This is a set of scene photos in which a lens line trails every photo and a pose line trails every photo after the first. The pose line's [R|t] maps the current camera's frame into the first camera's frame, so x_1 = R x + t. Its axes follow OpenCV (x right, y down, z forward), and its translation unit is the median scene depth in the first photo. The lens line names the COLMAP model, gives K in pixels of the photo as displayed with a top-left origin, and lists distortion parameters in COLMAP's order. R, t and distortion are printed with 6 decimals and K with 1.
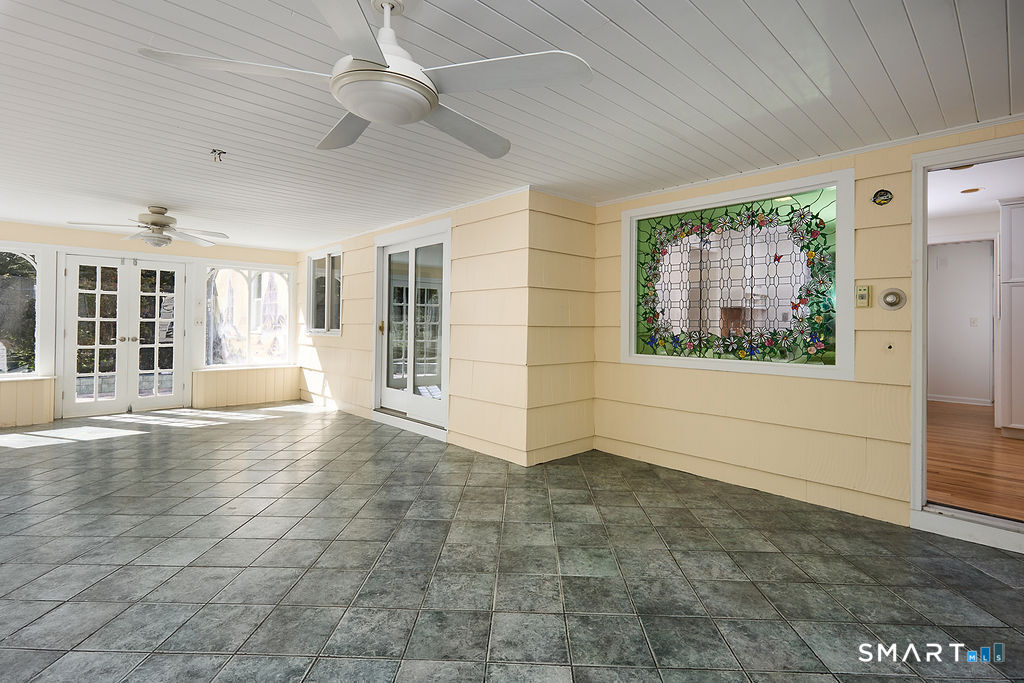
lens RADIAL K [[486.0, 0, 511.7], [0, 486.0, 321.7], [0, 0, 1]] dist [0.004144, -0.000063]
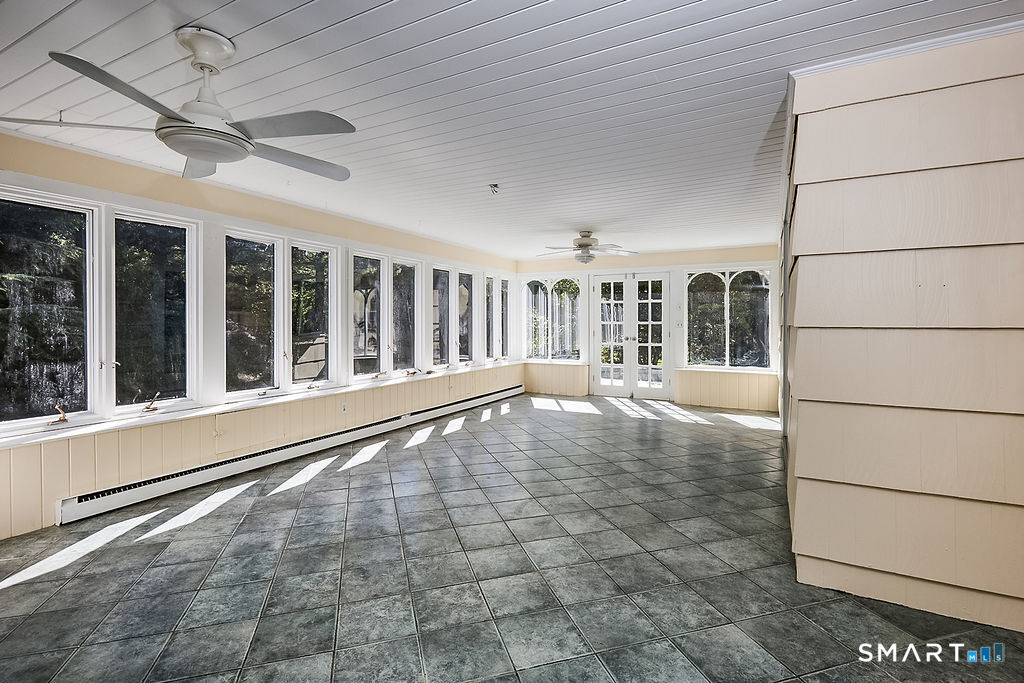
lens RADIAL K [[486.0, 0, 518.4], [0, 486.0, 323.8], [0, 0, 1]] dist [0.004144, -0.000063]
pose [[0.322360, -0.007786, -0.946585, 0.385292], [0.005559, 0.999964, -0.006332, 0.005563], [0.946601, -0.003221, 0.322392, 0.440212]]
